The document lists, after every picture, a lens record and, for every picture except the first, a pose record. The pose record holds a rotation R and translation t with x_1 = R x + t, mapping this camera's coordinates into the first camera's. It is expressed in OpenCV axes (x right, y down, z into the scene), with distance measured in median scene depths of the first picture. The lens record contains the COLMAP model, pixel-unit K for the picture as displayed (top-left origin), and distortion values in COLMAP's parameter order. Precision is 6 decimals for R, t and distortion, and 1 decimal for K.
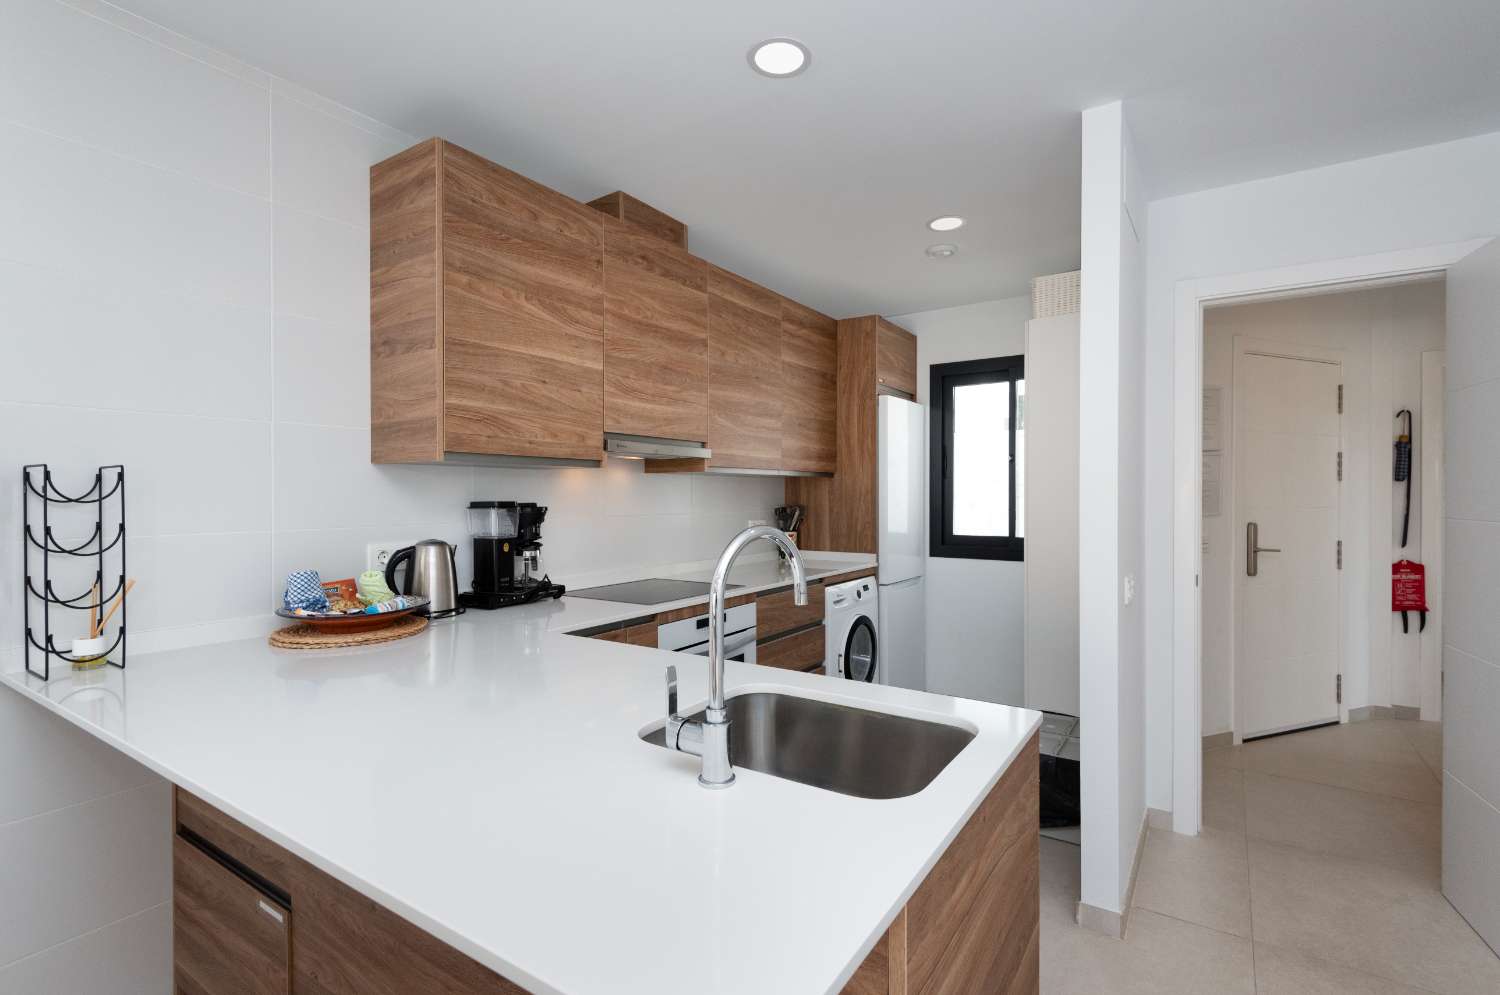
lens RADIAL K [[695.8, 0, 750.2], [0, 695.8, 502.3], [0, 0, 1]] dist [0.017851, 0.000101]
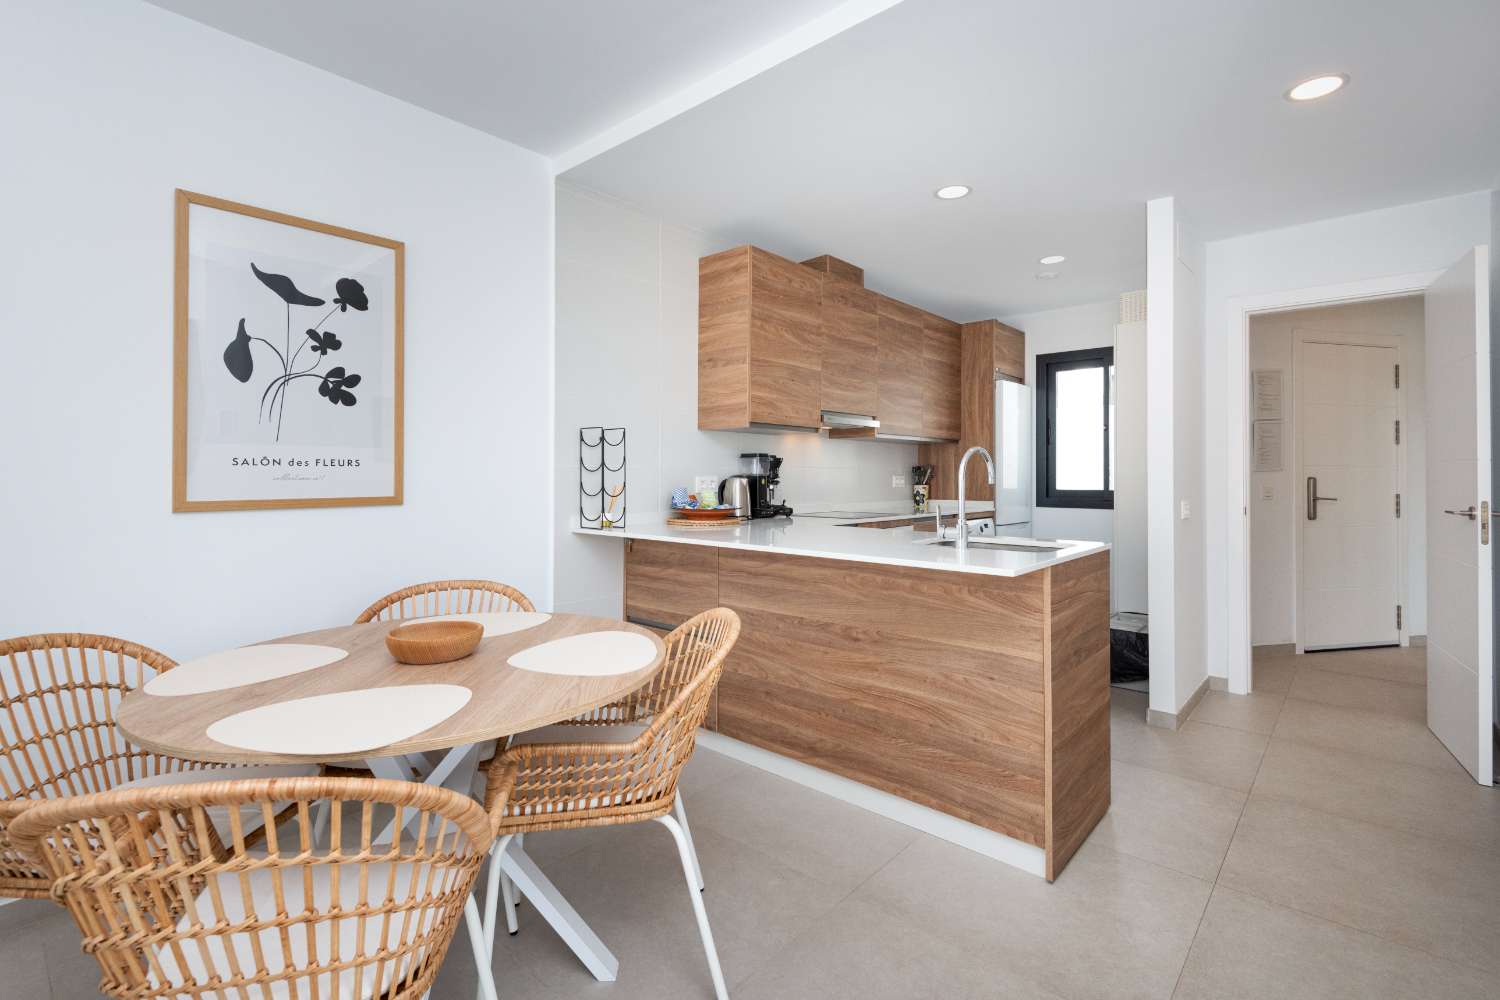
lens RADIAL K [[685.0, 0, 712.8], [0, 685.0, 471.0], [0, 0, 1]] dist [0.002726, -0.000110]
pose [[0.985159, 0.002501, -0.171623, -0.162394], [-0.005129, 0.999876, -0.014868, 0.053511], [0.171565, 0.015528, 0.985050, -0.495531]]
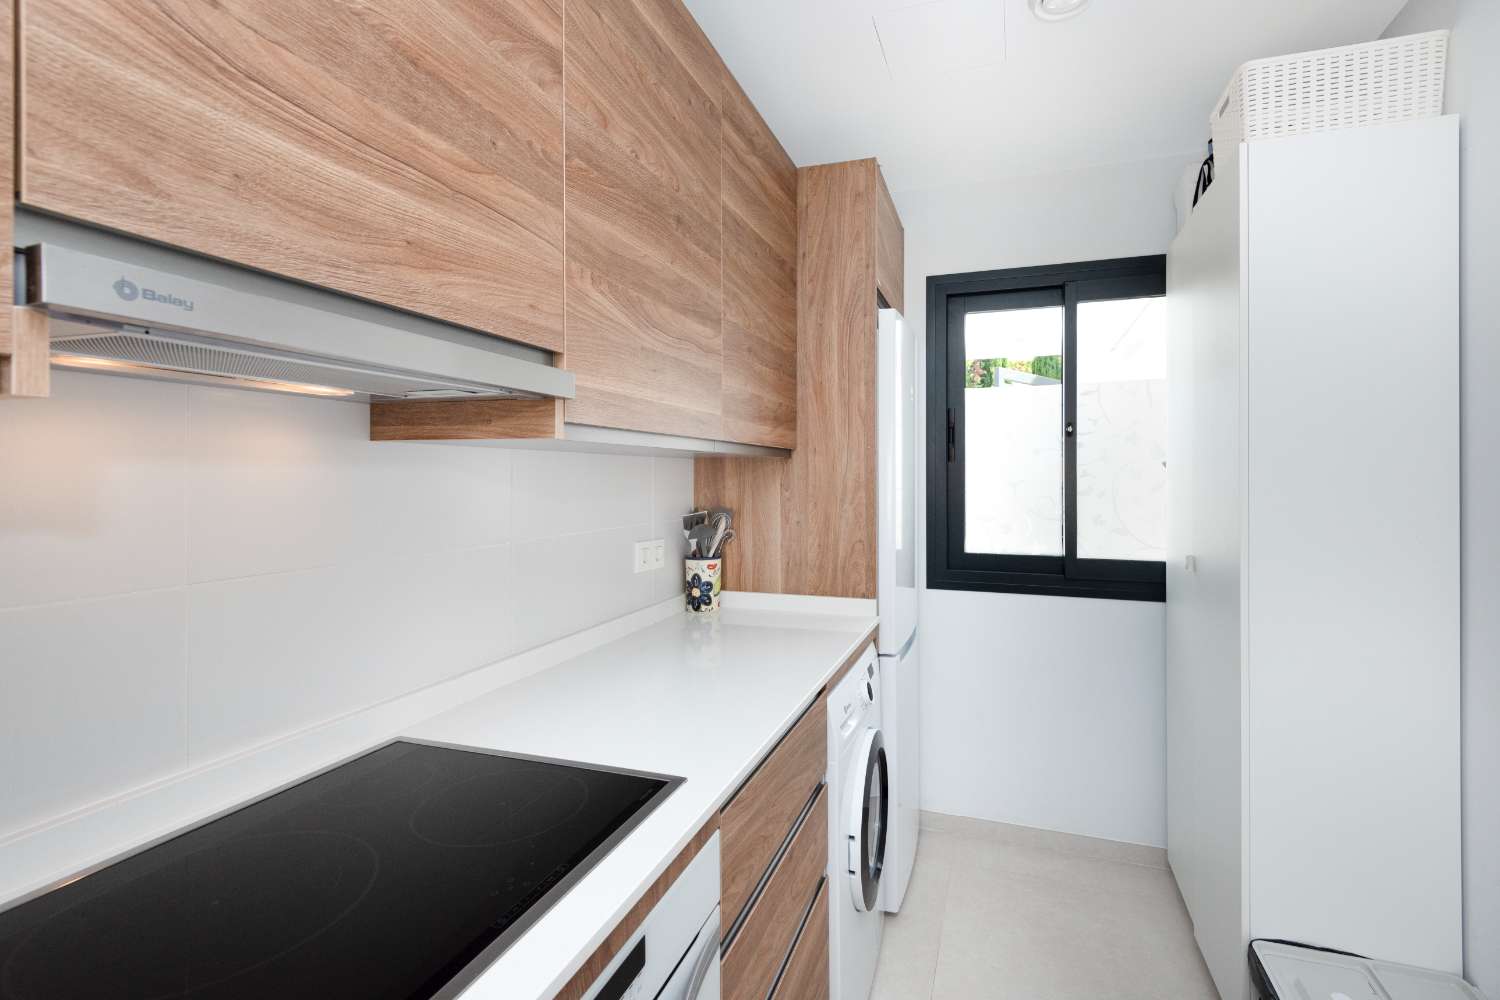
lens RADIAL K [[708.2, 0, 774.7], [0, 708.2, 480.2], [0, 0, 1]] dist [0.000938, -0.000092]
pose [[0.963837, -0.001089, 0.266489, -0.056555], [0.002573, 0.999983, -0.005222, -0.022036], [-0.266479, 0.005718, 0.963824, 0.669134]]
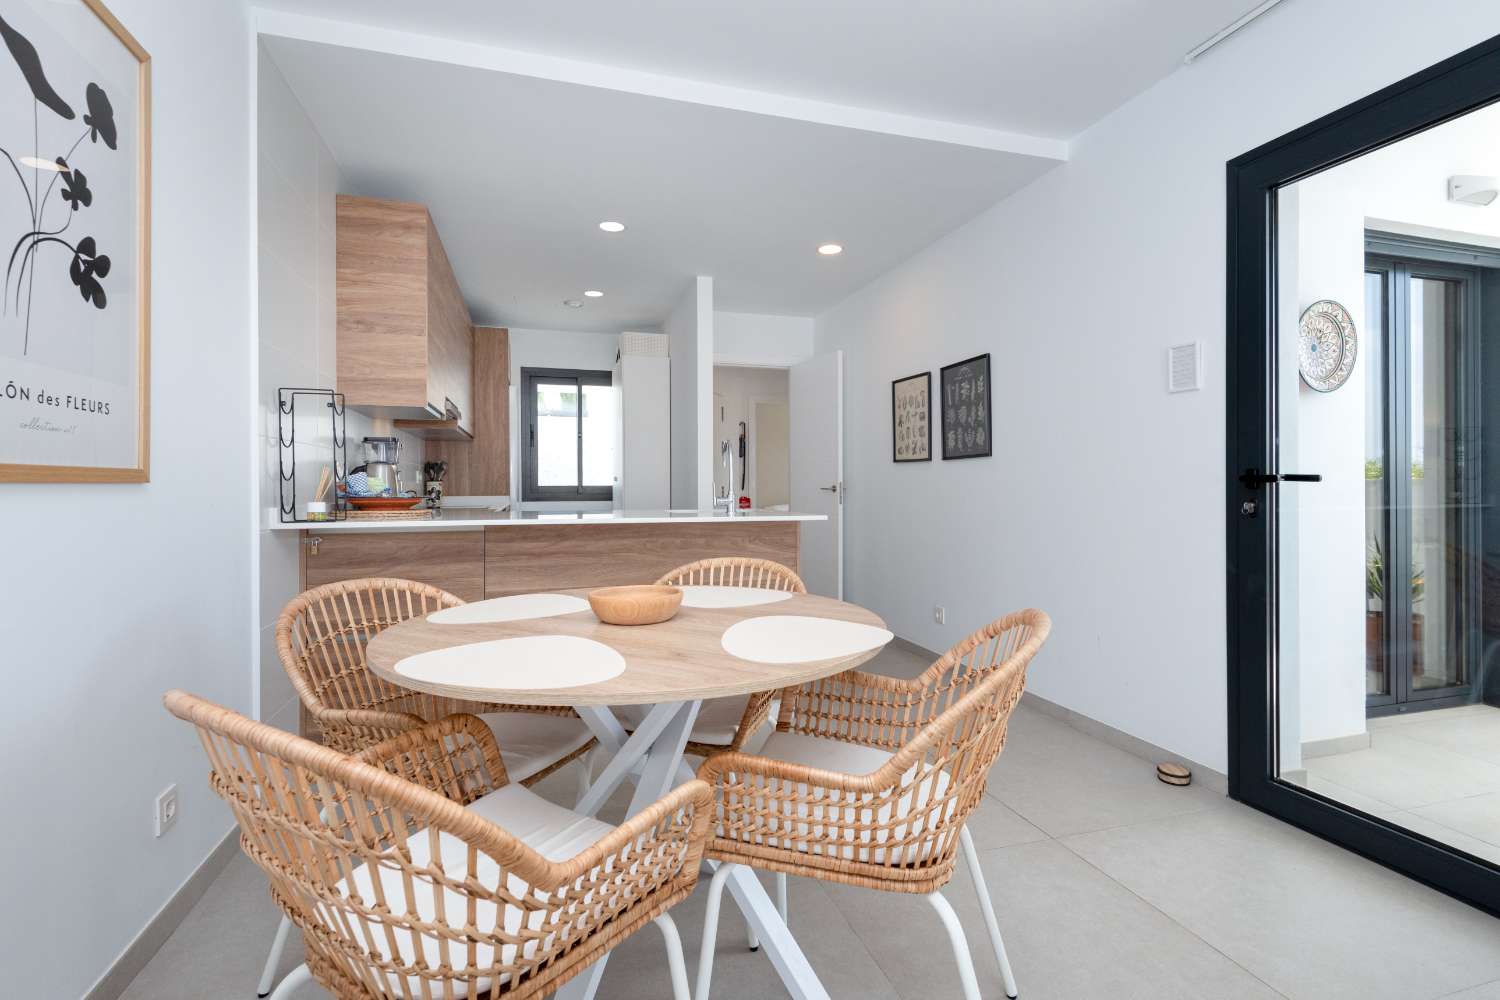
lens RADIAL K [[705.8, 0, 746.1], [0, 705.8, 493.4], [0, 0, 1]] dist [-0.000147, -0.020415]
pose [[0.641652, -0.006958, 0.766964, -0.835665], [0.010056, 0.999949, 0.000658, 0.098306], [-0.766930, 0.007290, 0.641689, -0.403466]]
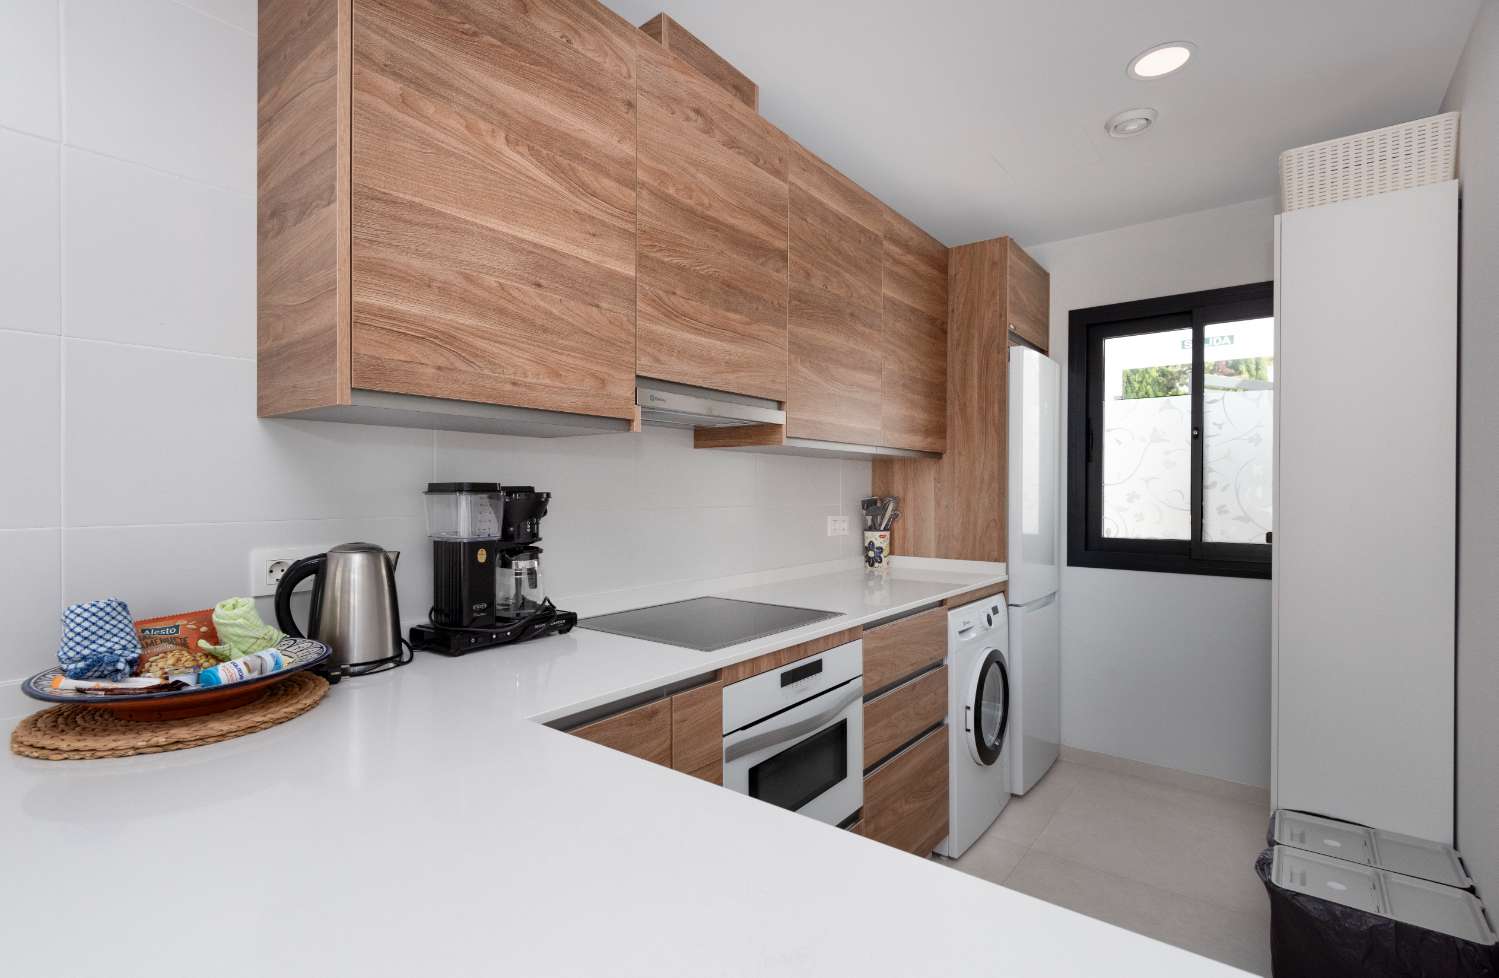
lens RADIAL K [[697.2, 0, 720.2], [0, 697.2, 495.9], [0, 0, 1]] dist [0.016563, -0.000310]
pose [[0.995128, 0.004043, -0.098510, -0.061466], [-0.004327, 0.999987, -0.002671, 0.009660], [0.098498, 0.003084, 0.995133, 0.326589]]
